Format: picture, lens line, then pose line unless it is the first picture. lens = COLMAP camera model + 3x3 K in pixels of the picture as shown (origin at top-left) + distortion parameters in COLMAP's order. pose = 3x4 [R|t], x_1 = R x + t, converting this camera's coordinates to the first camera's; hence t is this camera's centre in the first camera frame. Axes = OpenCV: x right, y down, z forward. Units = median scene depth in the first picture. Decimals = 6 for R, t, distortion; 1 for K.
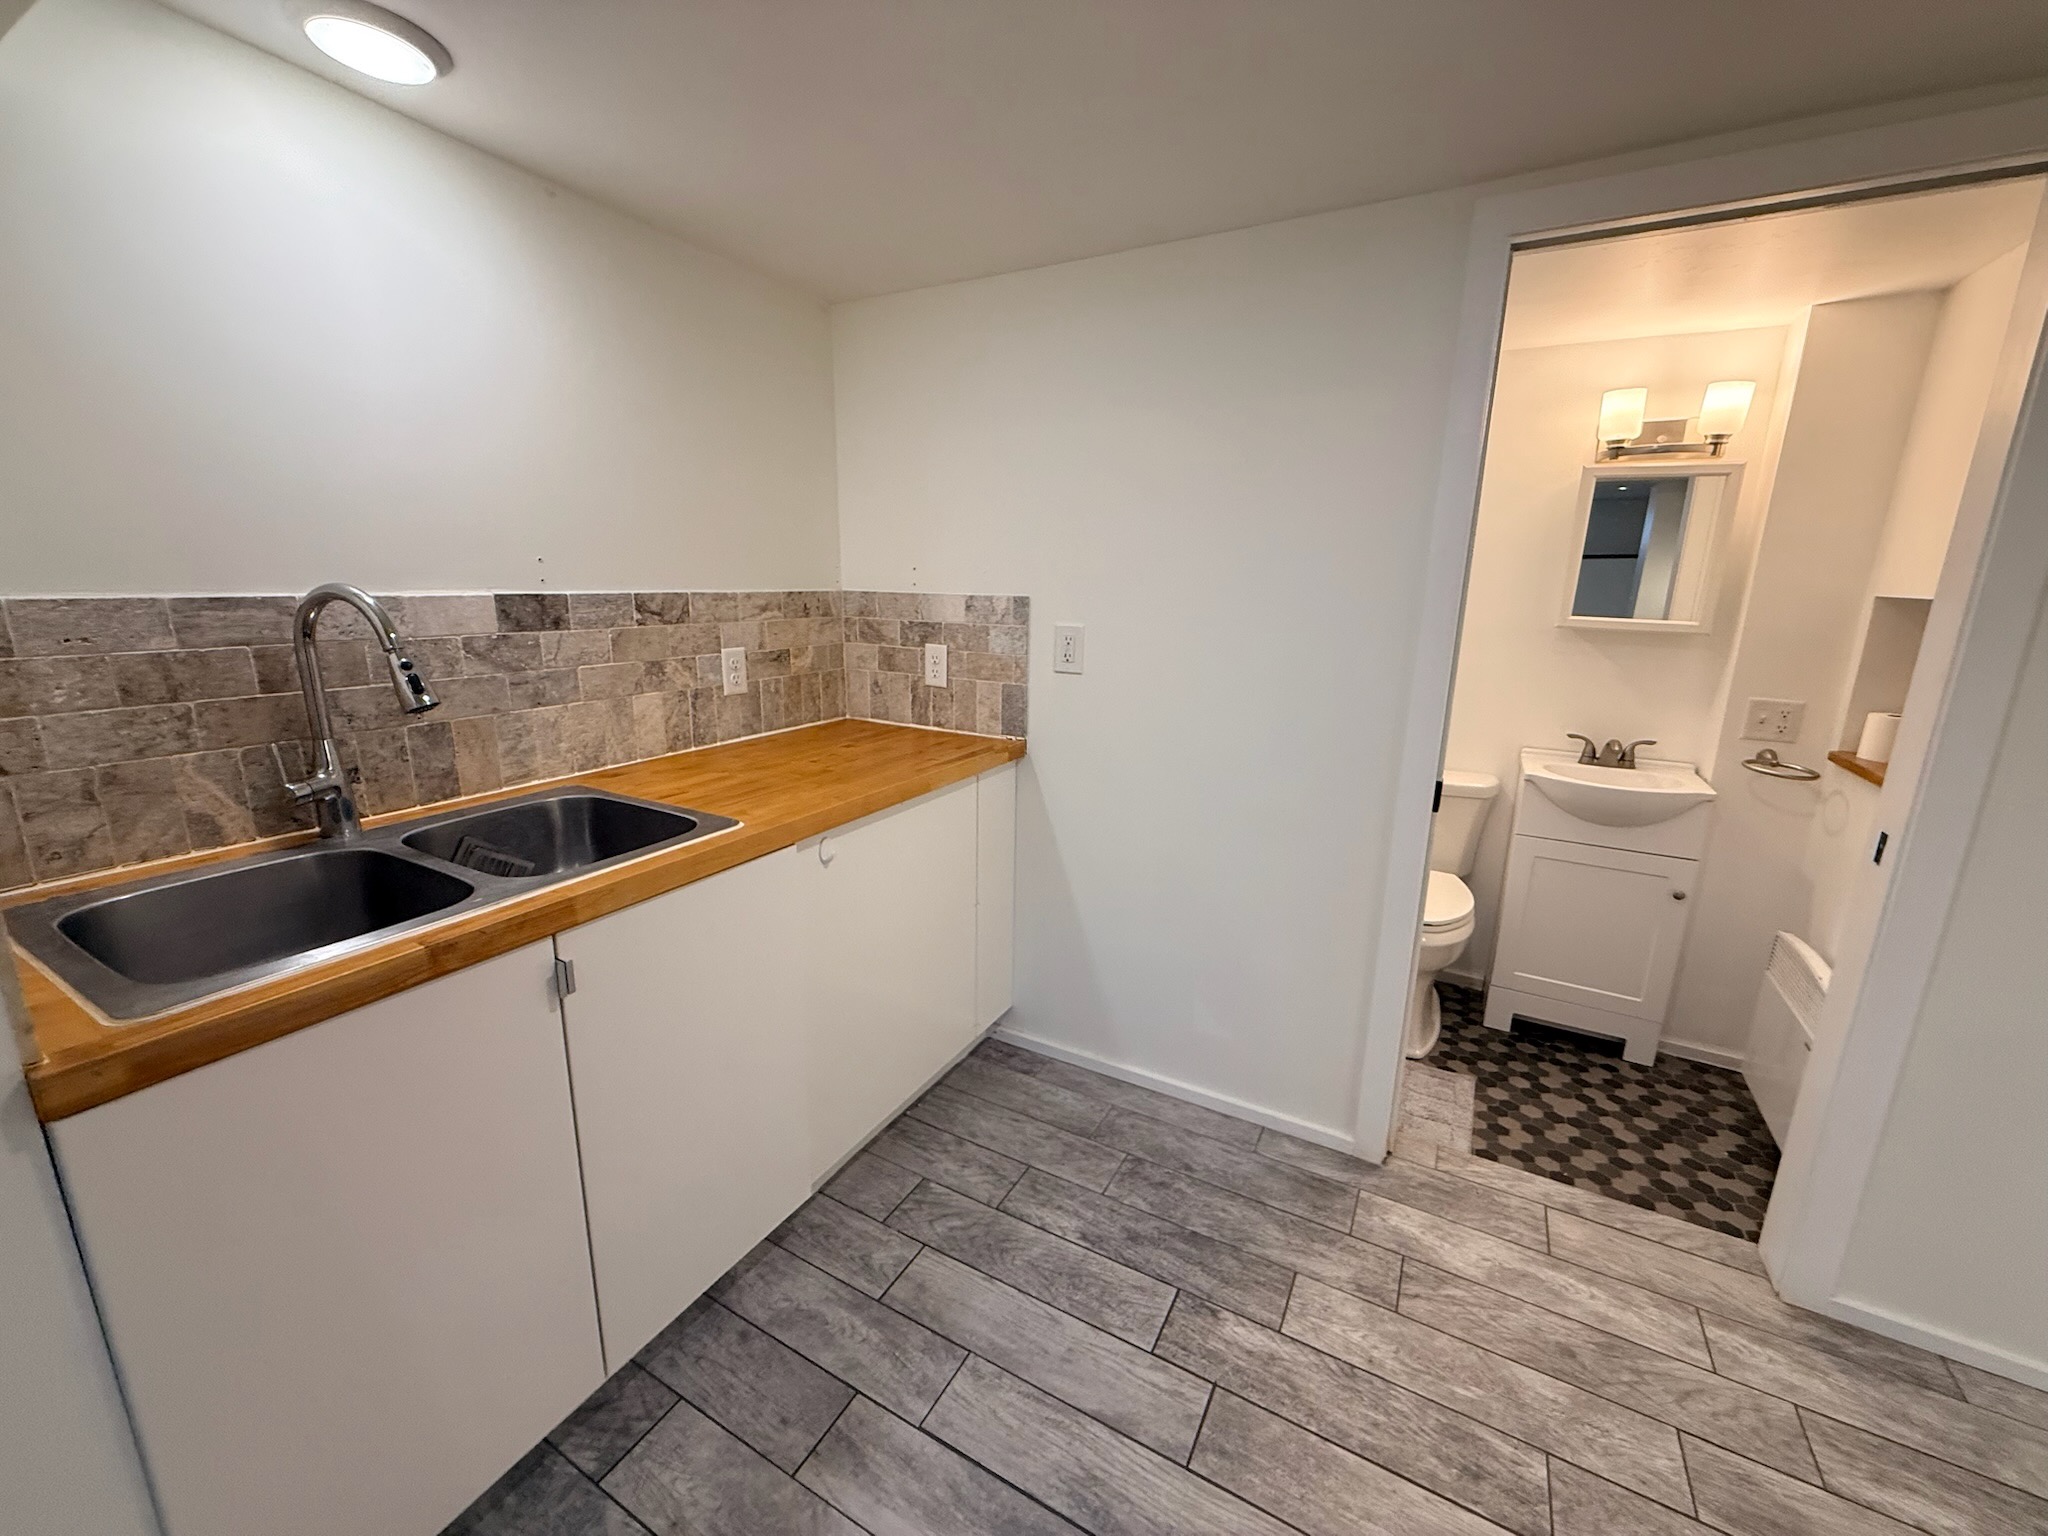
lens RADIAL K [[818.0, 0, 1023.1], [0, 818.0, 768.8], [0, 0, 1]] dist [0.000834, -0.000672]
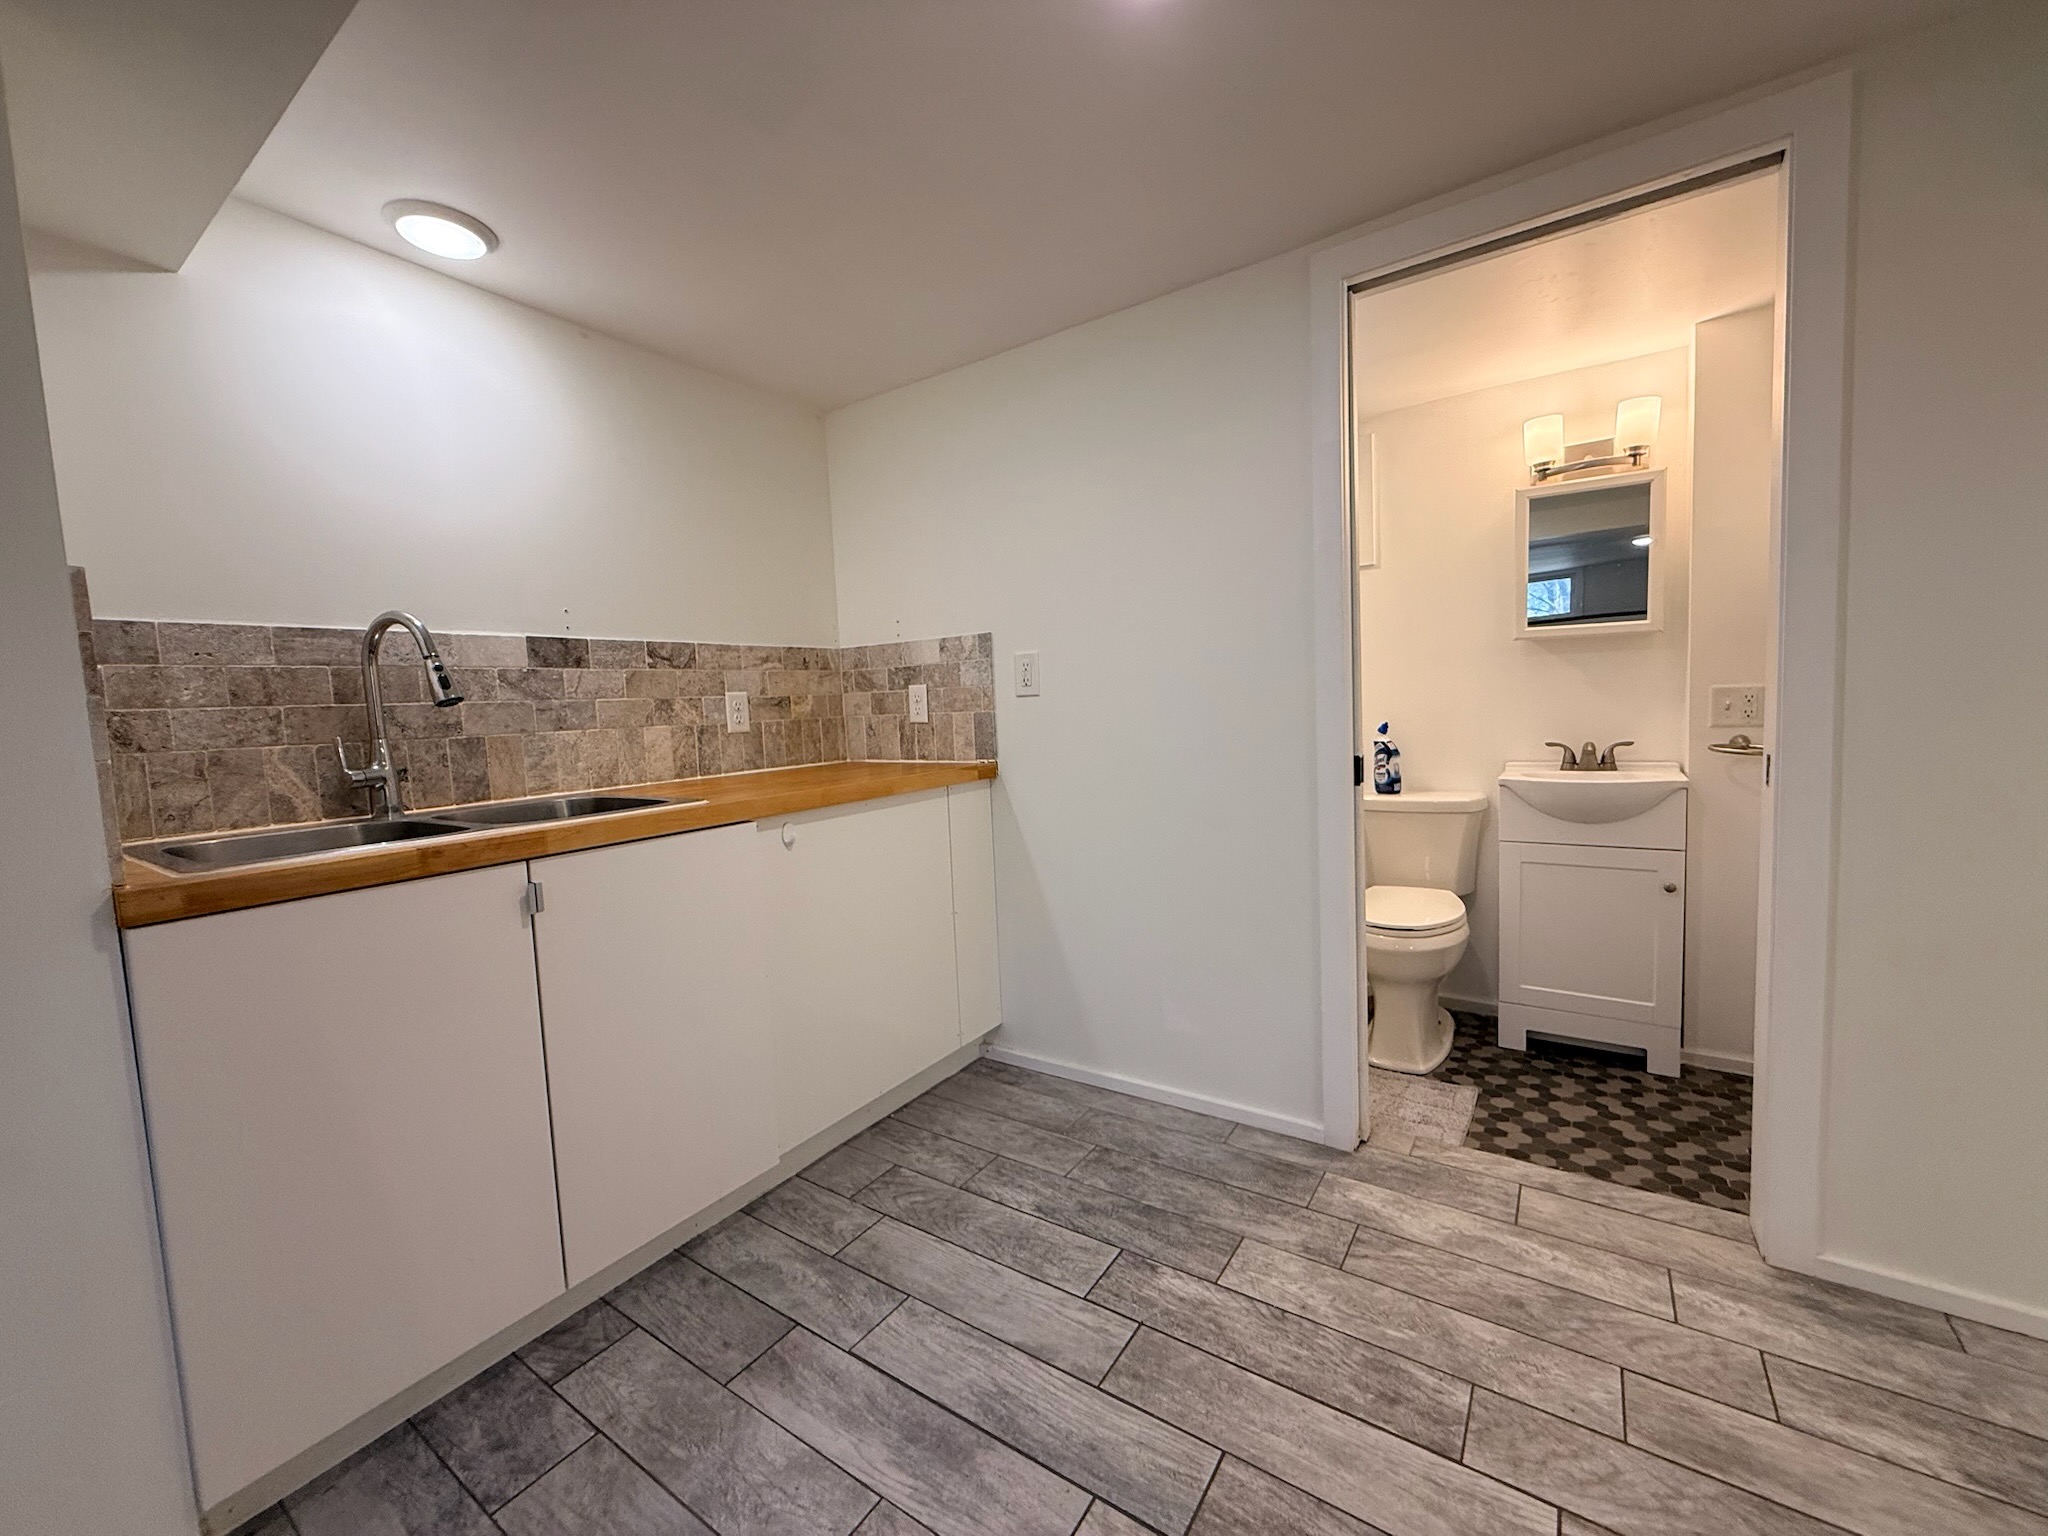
lens RADIAL K [[818.0, 0, 1021.5], [0, 818.0, 766.6], [0, 0, 1]] dist [0.000834, -0.000672]
pose [[0.993771, -0.055740, -0.096498, 0.212498], [0.040567, 0.987454, -0.152607, 0.209259], [0.103793, 0.147742, 0.983565, -0.108407]]
